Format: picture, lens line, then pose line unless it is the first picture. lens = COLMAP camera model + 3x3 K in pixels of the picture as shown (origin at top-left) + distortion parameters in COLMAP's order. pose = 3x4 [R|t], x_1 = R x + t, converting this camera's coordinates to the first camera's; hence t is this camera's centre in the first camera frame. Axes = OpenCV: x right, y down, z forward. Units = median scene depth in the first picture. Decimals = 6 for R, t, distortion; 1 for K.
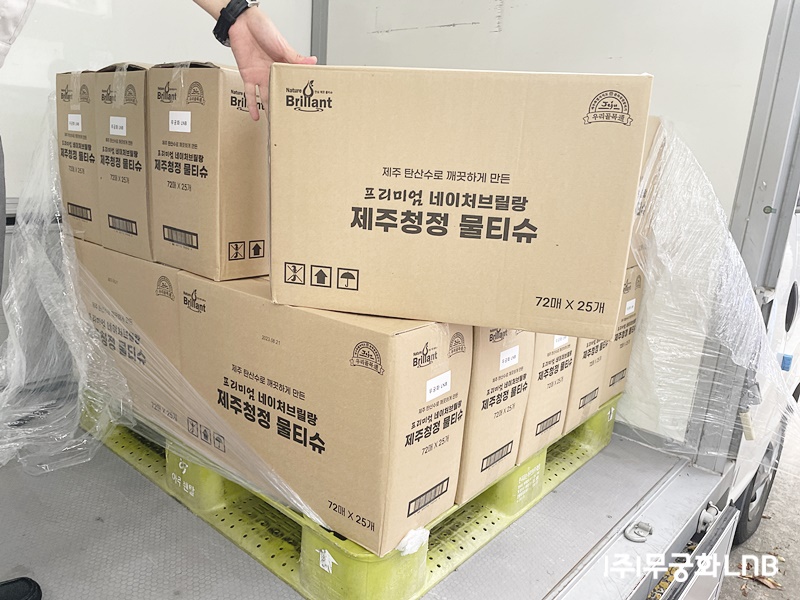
lens RADIAL K [[607.1, 0, 399.1], [0, 607.1, 299.7], [0, 0, 1]] dist [0.089827, -0.114437]
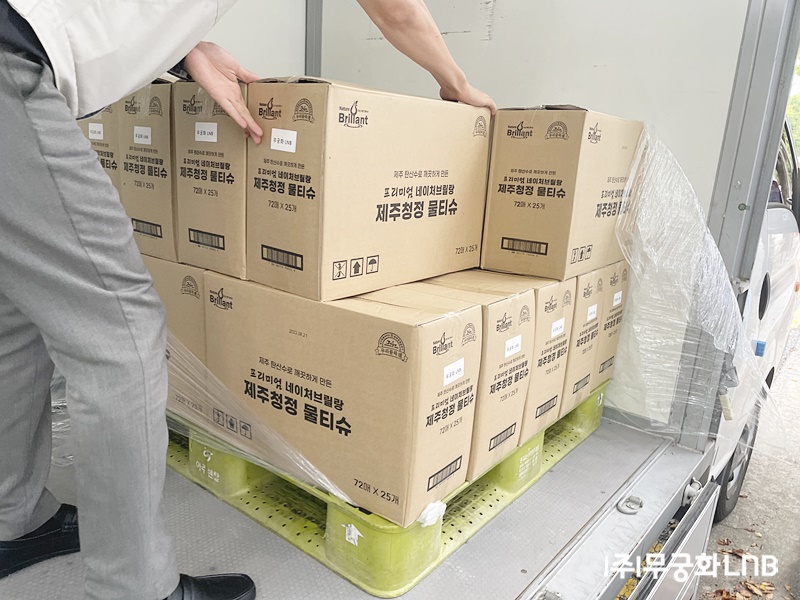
lens RADIAL K [[607.1, 0, 397.4], [0, 607.1, 299.5], [0, 0, 1]] dist [0.089827, -0.114437]
pose [[0.999298, -0.016082, 0.033845, -0.058693], [0.015947, 0.999864, 0.004248, 0.003585], [-0.033909, -0.003706, 0.999418, -0.078071]]
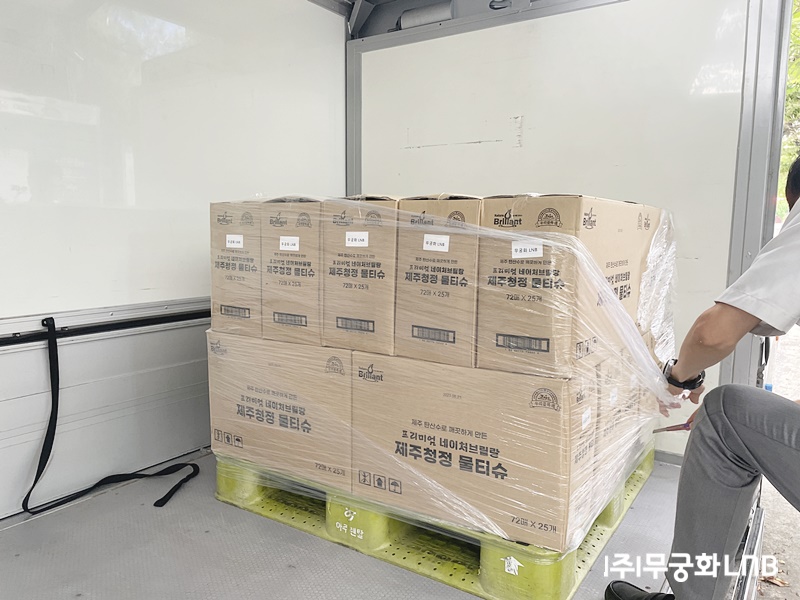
lens RADIAL K [[607.1, 0, 397.2], [0, 607.1, 297.4], [0, 0, 1]] dist [0.089827, -0.114437]
pose [[0.990355, -0.072318, 0.118180, -0.400184], [0.086641, 0.988873, -0.120929, 0.003568], [-0.108120, 0.130002, 0.985601, -0.271811]]
